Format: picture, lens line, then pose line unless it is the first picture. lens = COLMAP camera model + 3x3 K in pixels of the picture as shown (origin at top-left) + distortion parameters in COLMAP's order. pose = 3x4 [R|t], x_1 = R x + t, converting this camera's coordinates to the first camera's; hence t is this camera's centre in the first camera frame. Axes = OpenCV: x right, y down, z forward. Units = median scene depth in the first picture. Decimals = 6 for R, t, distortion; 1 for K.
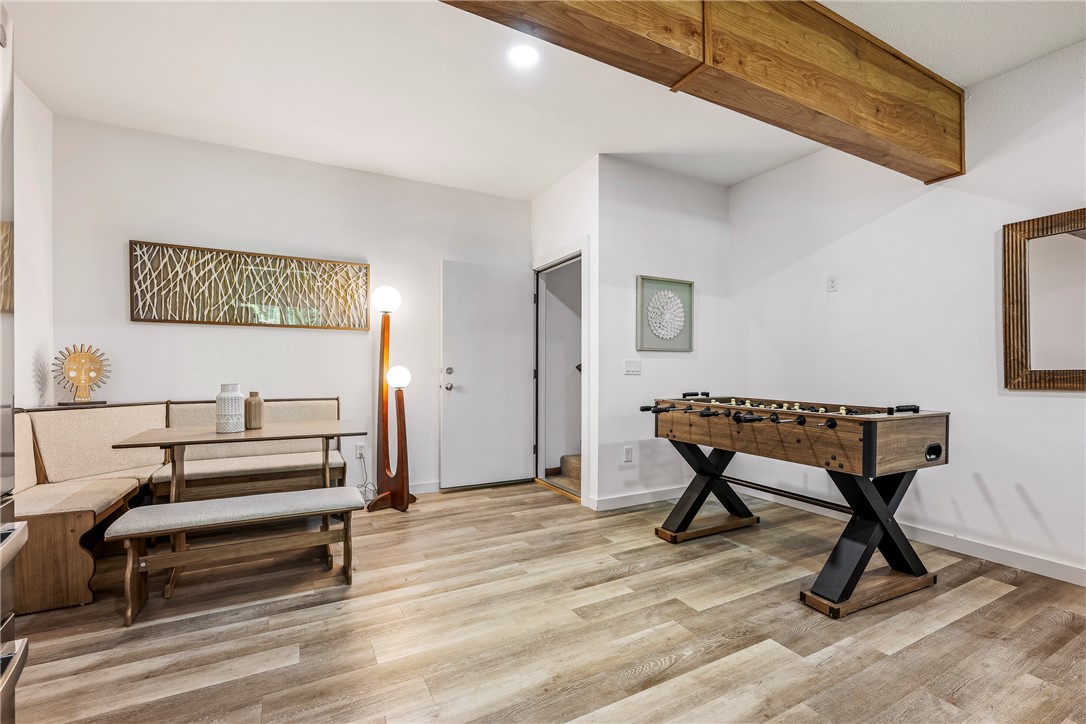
lens RADIAL K [[467.0, 0, 542.4], [0, 467.0, 367.7], [0, 0, 1]] dist [-0.000125, 0.000102]
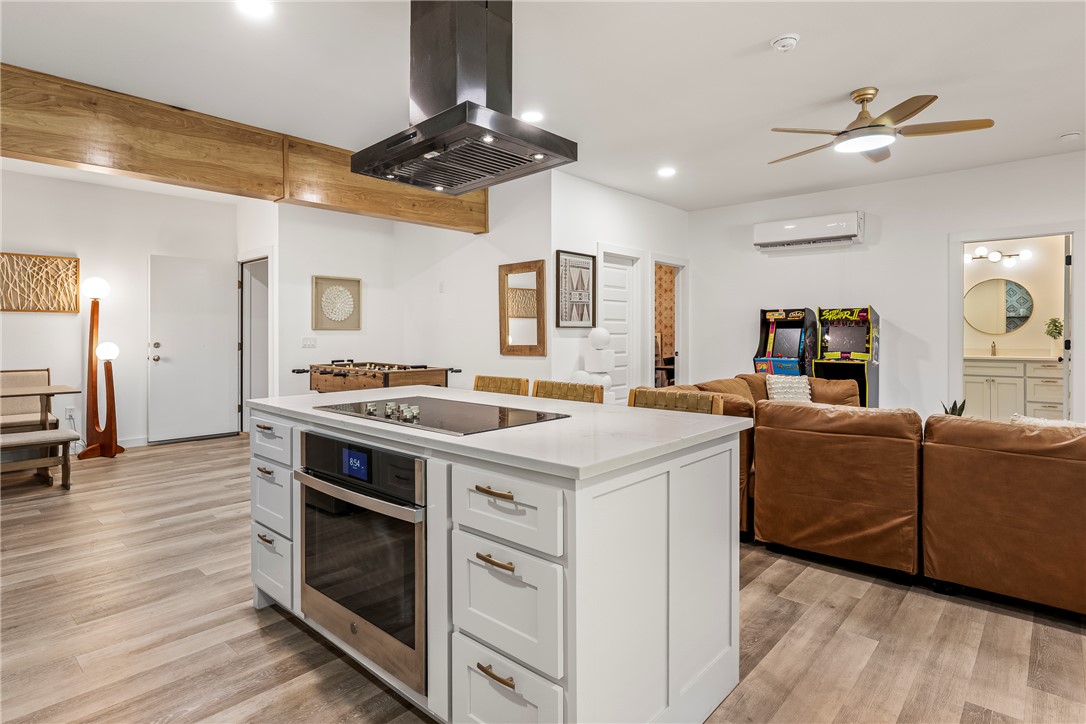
lens RADIAL K [[570.3, 0, 517.7], [0, 570.3, 329.3], [0, 0, 1]] dist [0.006406, -0.000105]
pose [[0.948831, 0.000639, 0.315782, 0.246069], [-0.000248, 0.999999, -0.001277, -0.036574], [-0.315783, 0.001133, 0.948831, -0.787139]]
